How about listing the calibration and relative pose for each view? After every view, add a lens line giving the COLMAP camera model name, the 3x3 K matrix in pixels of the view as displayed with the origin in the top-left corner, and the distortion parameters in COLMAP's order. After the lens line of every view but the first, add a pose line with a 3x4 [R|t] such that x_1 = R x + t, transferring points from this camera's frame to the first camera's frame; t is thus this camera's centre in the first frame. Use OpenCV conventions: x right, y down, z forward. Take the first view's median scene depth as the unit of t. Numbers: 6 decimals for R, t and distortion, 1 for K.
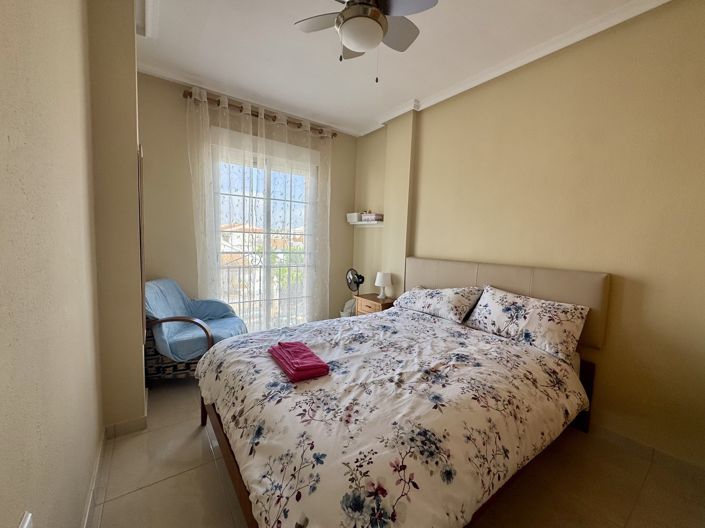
lens RADIAL K [[281.3, 0, 352.7], [0, 281.3, 265.1], [0, 0, 1]] dist [0.001908, -0.002796]
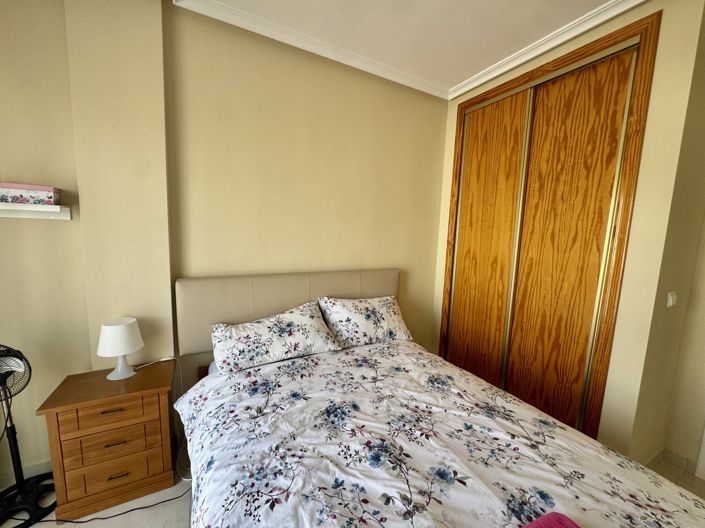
lens RADIAL K [[281.3, 0, 352.8], [0, 281.3, 263.6], [0, 0, 1]] dist [0.001908, -0.002796]
pose [[0.143141, -0.146915, 0.978737, -0.463614], [0.053873, 0.988611, 0.140518, -0.192361], [-0.988235, 0.032614, 0.149426, 0.930953]]
